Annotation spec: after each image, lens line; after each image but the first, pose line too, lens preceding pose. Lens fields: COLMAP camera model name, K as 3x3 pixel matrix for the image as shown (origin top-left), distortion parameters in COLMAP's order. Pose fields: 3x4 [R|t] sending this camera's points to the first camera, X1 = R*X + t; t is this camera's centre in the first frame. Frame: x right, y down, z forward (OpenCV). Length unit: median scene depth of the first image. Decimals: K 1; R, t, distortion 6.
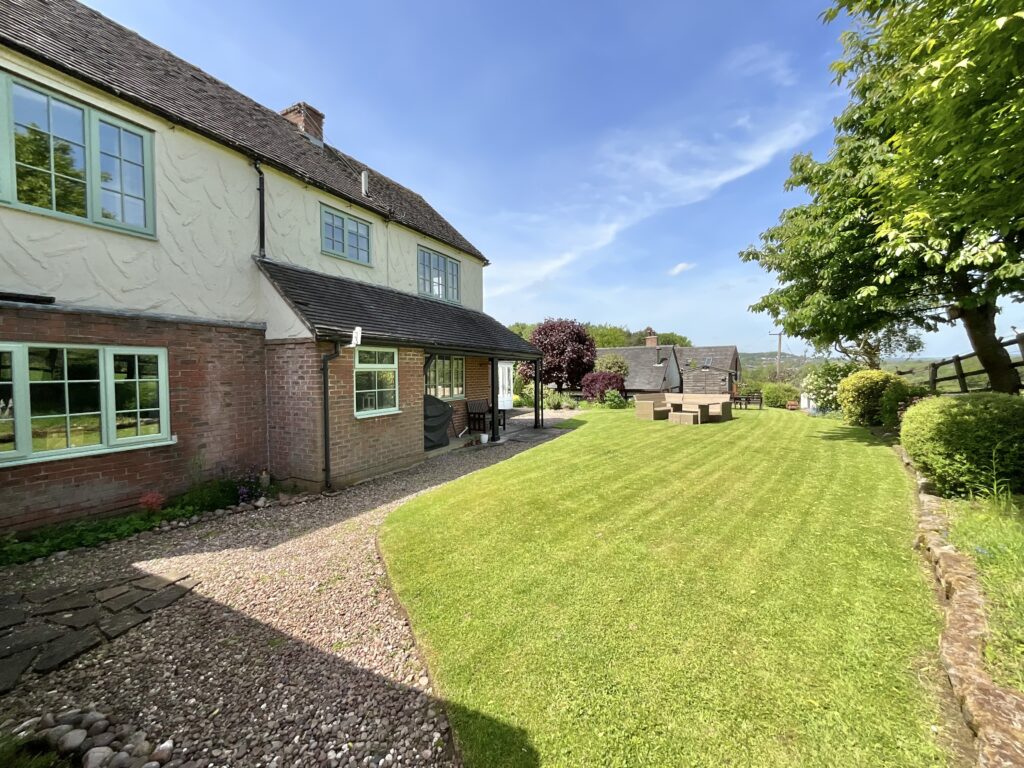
lens RADIAL K [[410.4, 0, 529.4], [0, 410.4, 383.9], [0, 0, 1]] dist [-0.000557, 0.000108]
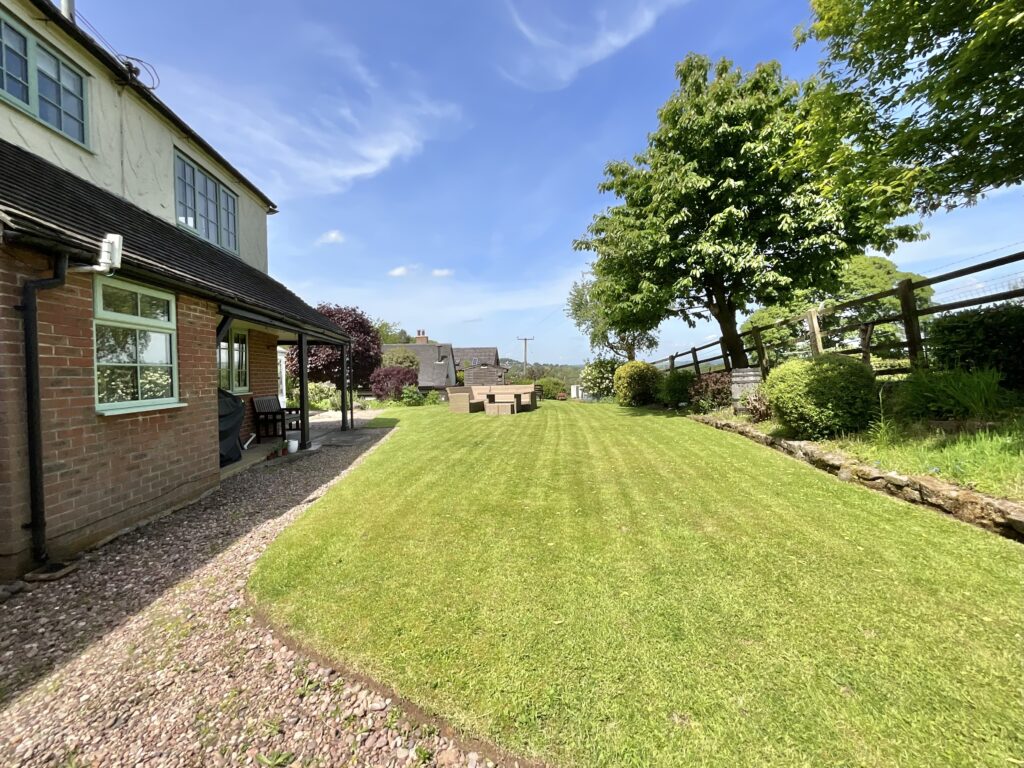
lens RADIAL K [[416.1, 0, 511.2], [0, 416.1, 382.2], [0, 0, 1]] dist [-0.000322, 0.000384]
pose [[0.850070, -0.018765, 0.526336, -0.253318], [0.027729, 0.999574, -0.009148, 0.060499], [-0.525940, 0.022371, 0.850228, 0.279515]]
